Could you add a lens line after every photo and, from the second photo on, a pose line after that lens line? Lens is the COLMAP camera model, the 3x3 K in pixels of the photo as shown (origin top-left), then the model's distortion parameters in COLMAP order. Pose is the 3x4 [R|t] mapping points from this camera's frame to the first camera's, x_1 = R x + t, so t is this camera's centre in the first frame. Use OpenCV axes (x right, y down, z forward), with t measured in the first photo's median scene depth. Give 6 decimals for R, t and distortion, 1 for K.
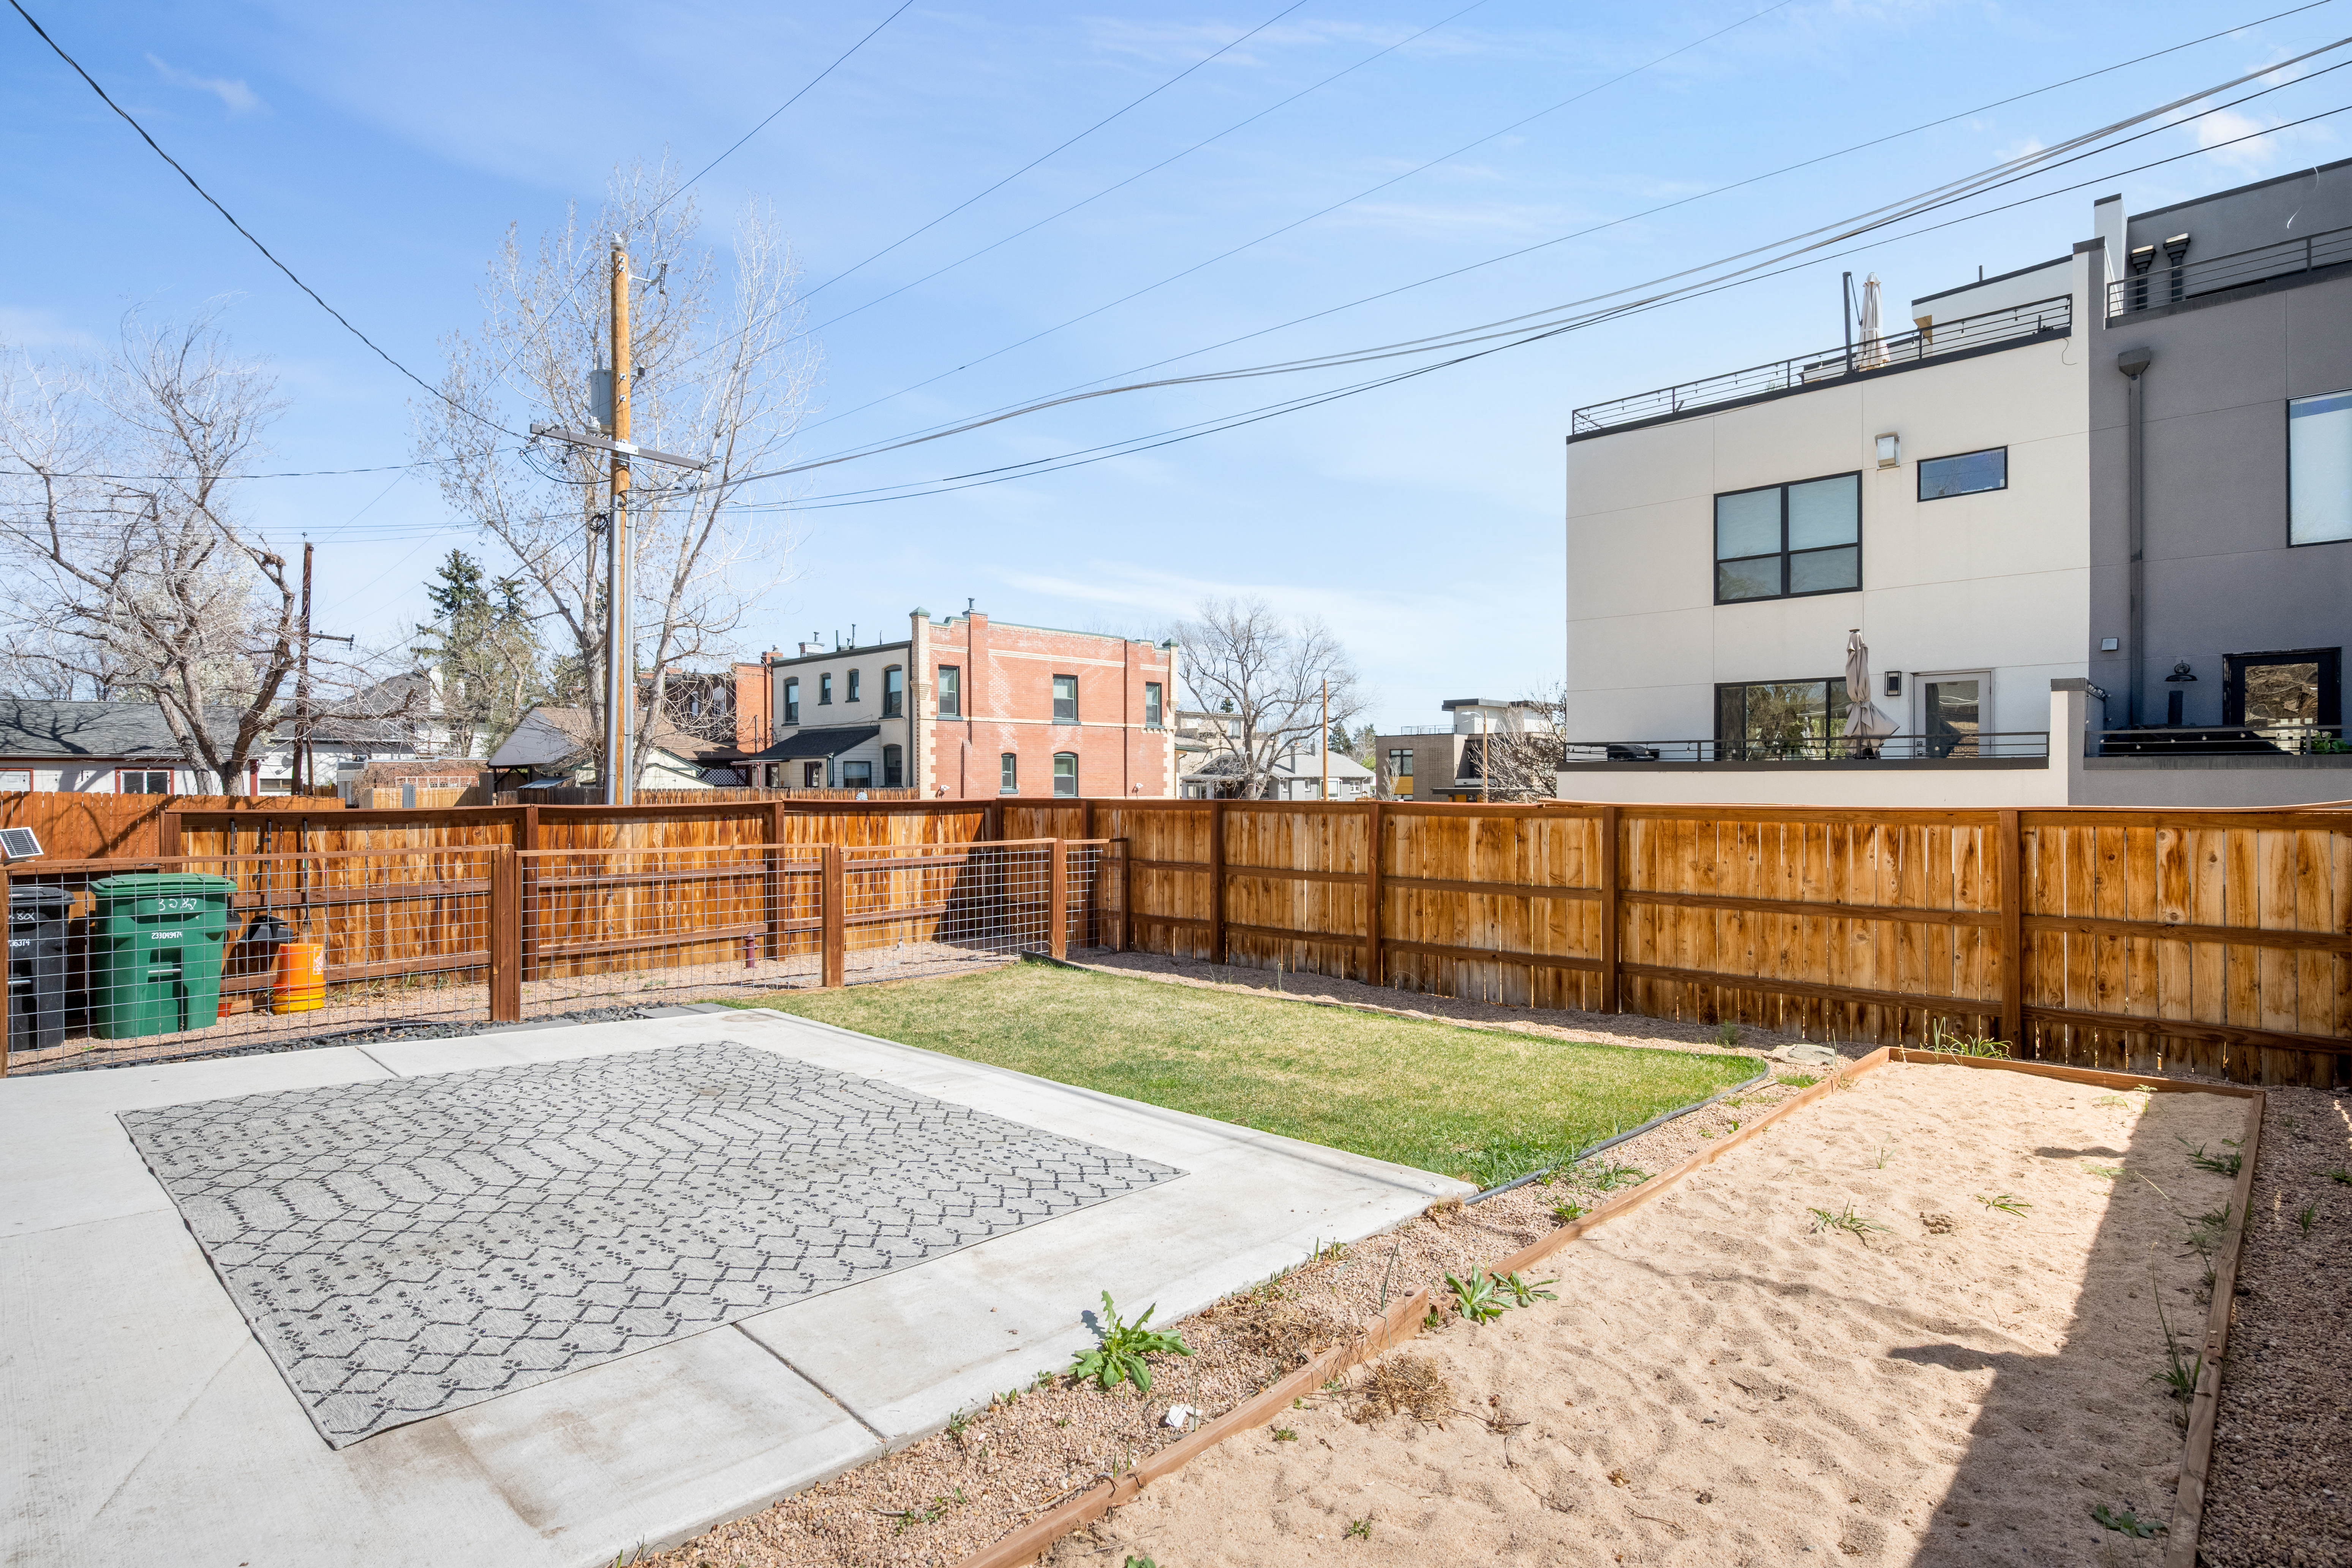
lens RADIAL K [[1173.7, 0, 1174.0], [0, 1173.7, 777.2], [0, 0, 1]] dist [-0.002238, 0.000288]
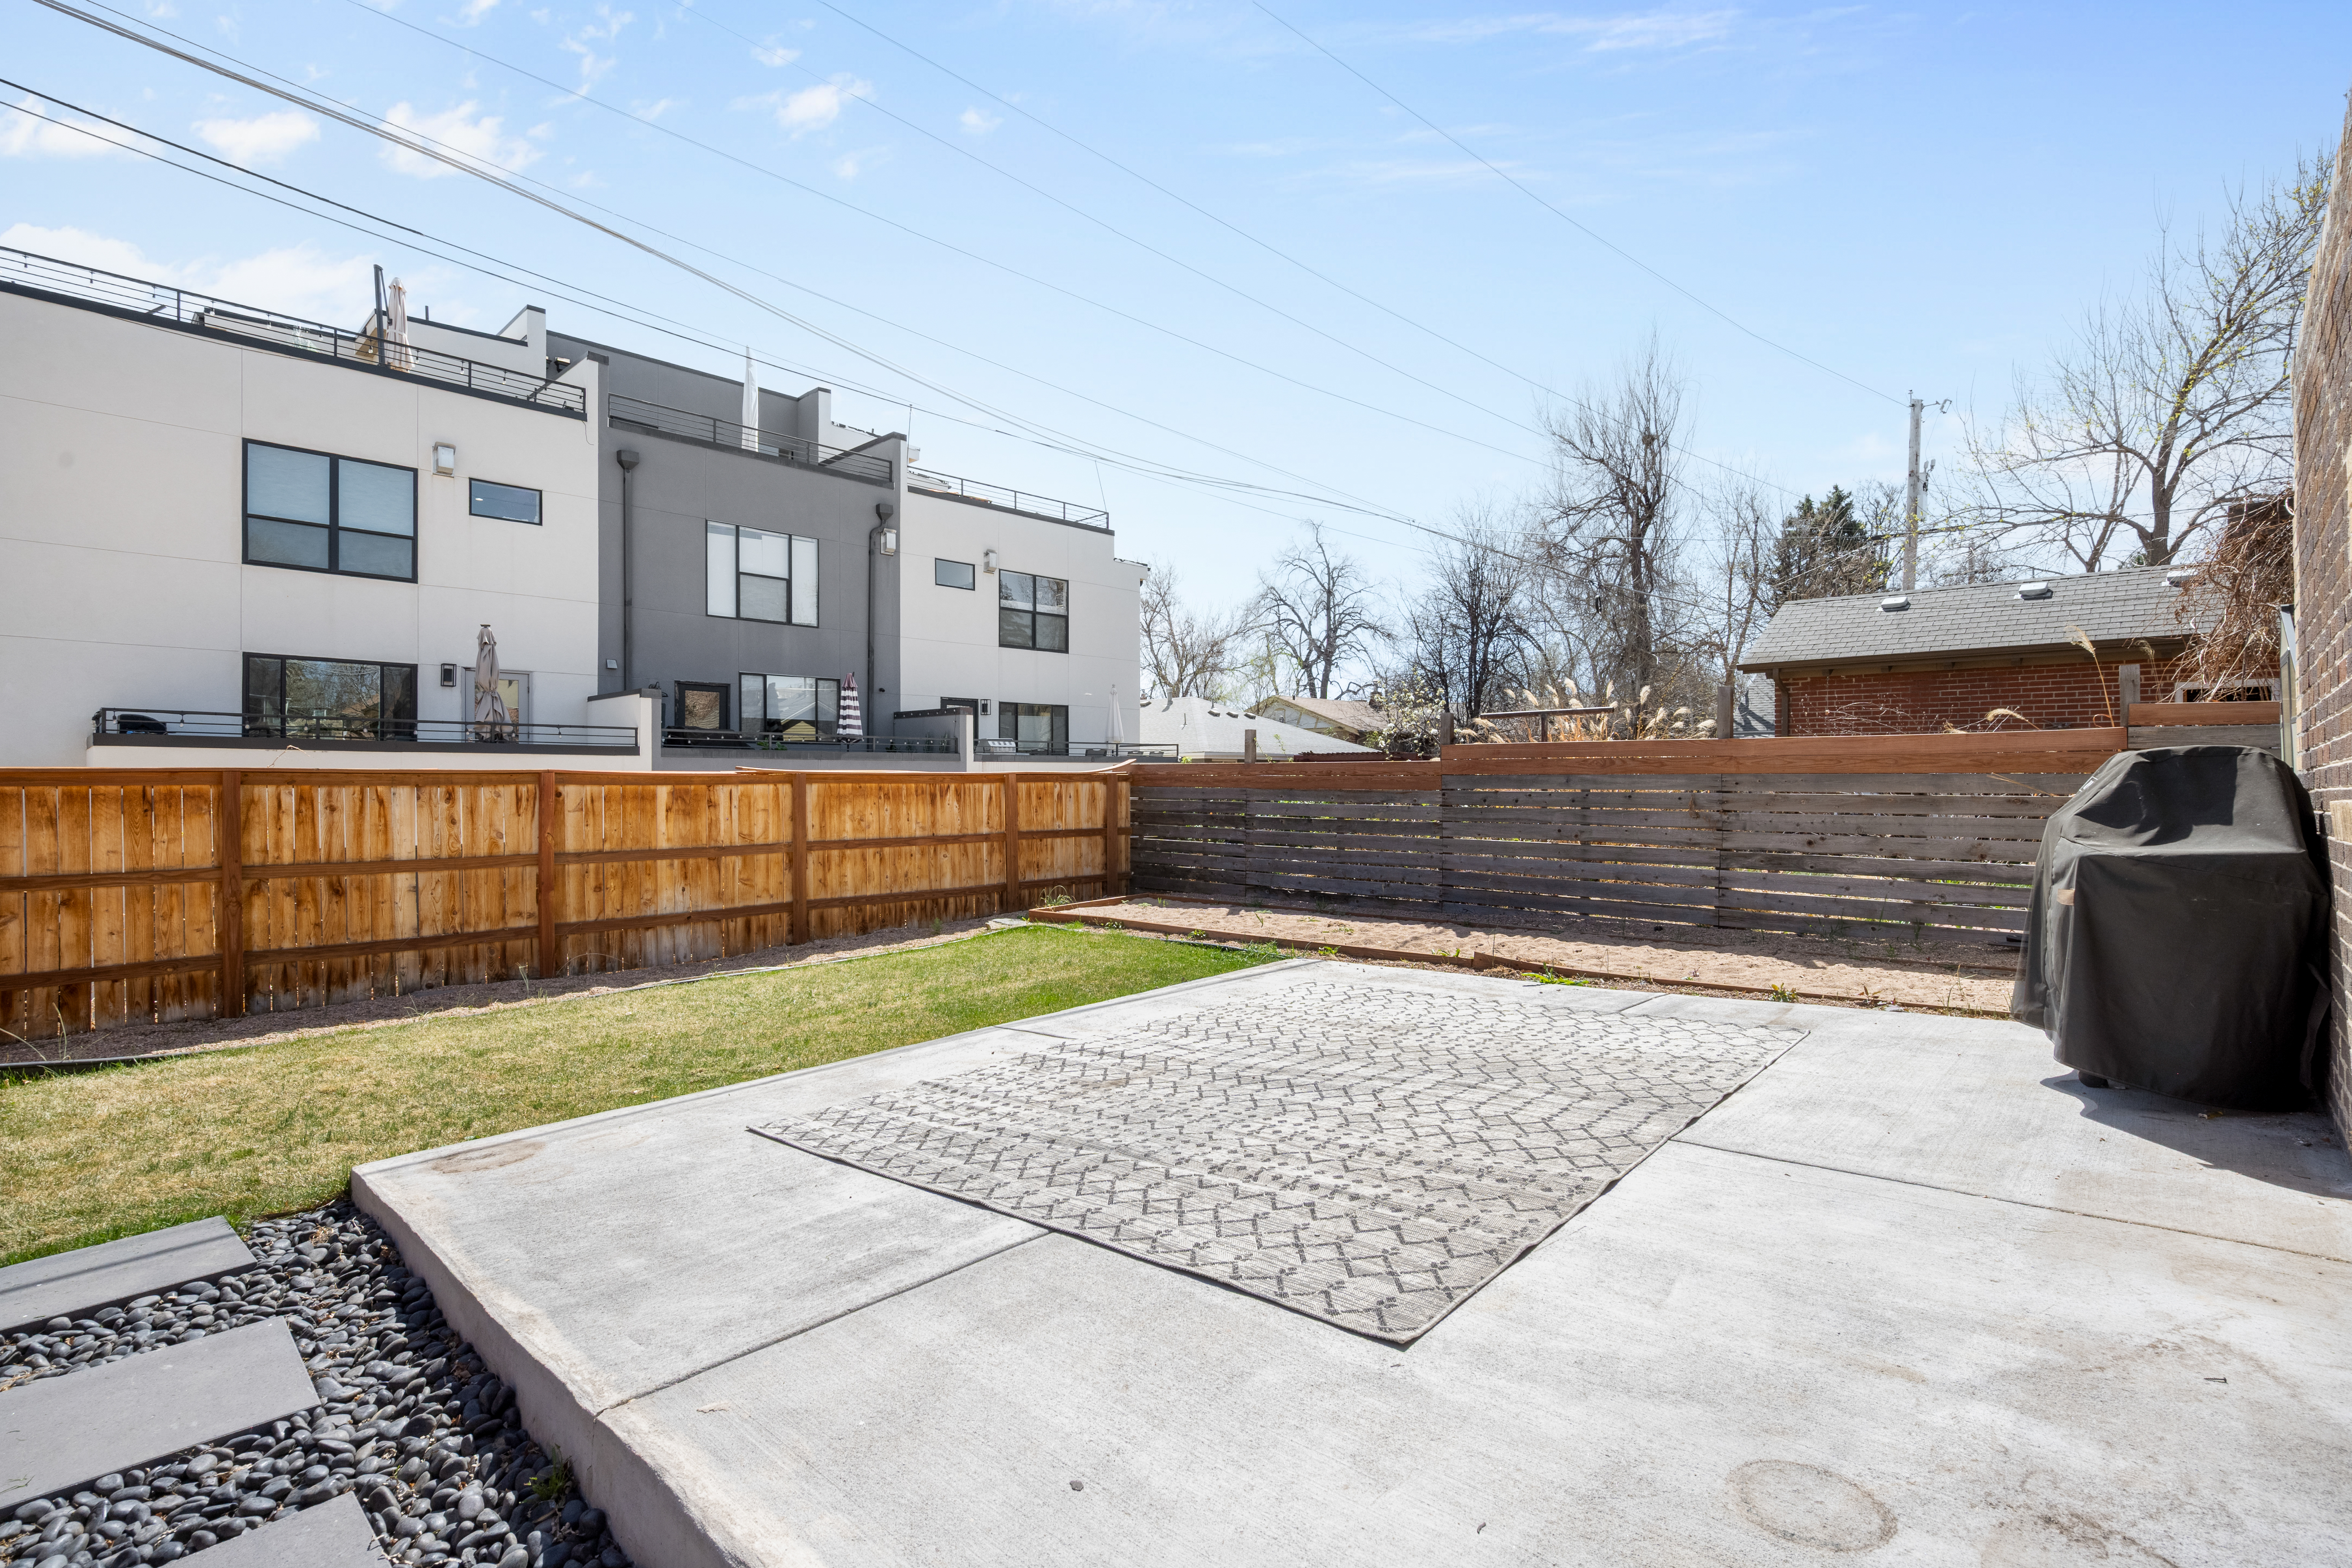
lens RADIAL K [[1085.0, 0, 1173.0], [0, 1085.0, 792.0], [0, 0, 1]] dist [-0.000113, 0.000812]
pose [[-0.016792, -0.008680, 0.999821, -0.685491], [-0.004634, 0.999952, 0.008603, 0.029358], [-0.999848, -0.004489, -0.016831, 0.570453]]
